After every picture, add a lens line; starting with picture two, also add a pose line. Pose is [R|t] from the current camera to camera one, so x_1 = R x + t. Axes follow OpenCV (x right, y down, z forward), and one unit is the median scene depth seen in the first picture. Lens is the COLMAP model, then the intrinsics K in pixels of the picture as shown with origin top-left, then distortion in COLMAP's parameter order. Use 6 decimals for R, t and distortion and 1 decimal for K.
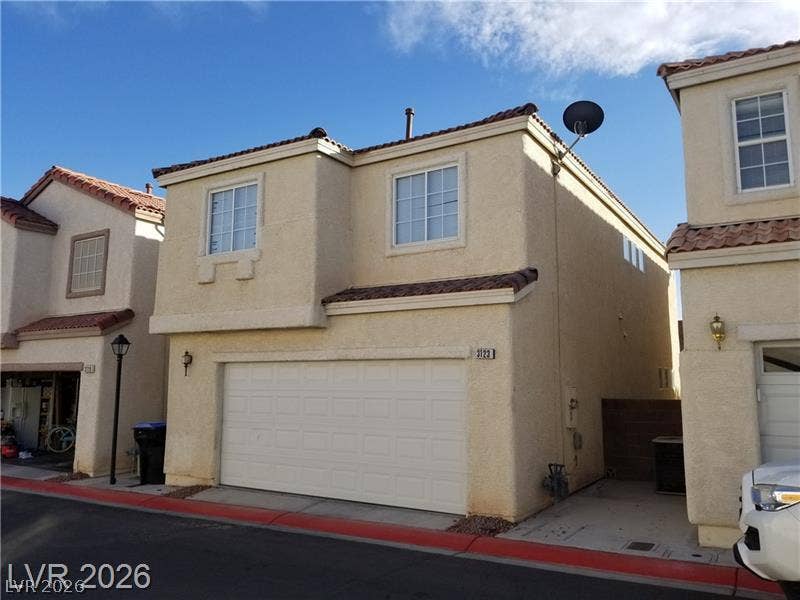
lens RADIAL K [[663.8, 0, 400.0], [0, 663.8, 300.0], [0, 0, 1]] dist [0.008402, -0.005966]
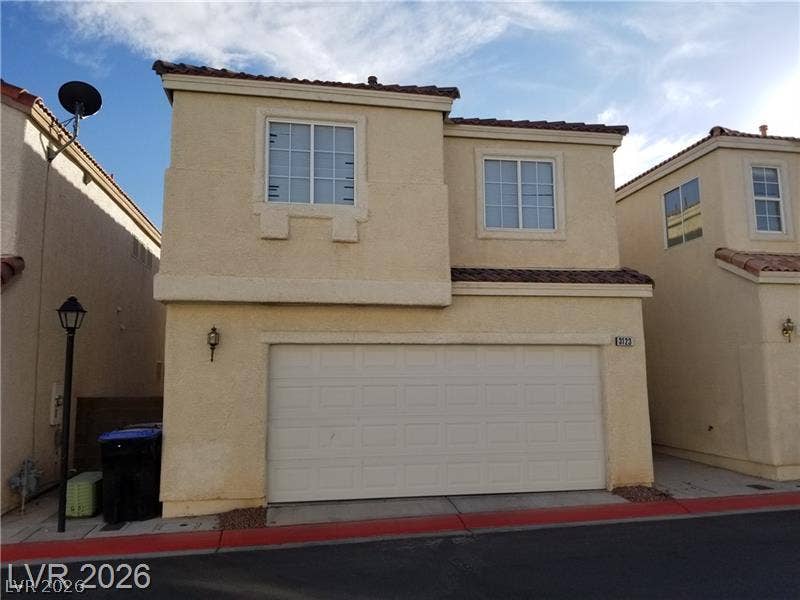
lens RADIAL K [[663.8, 0, 400.0], [0, 663.8, 300.0], [0, 0, 1]] dist [0.008402, -0.005966]
pose [[0.715253, 0.067075, 0.695640, -0.709857], [-0.075684, 0.996964, -0.018311, 0.046723], [-0.694756, -0.039551, 0.718157, 0.353356]]
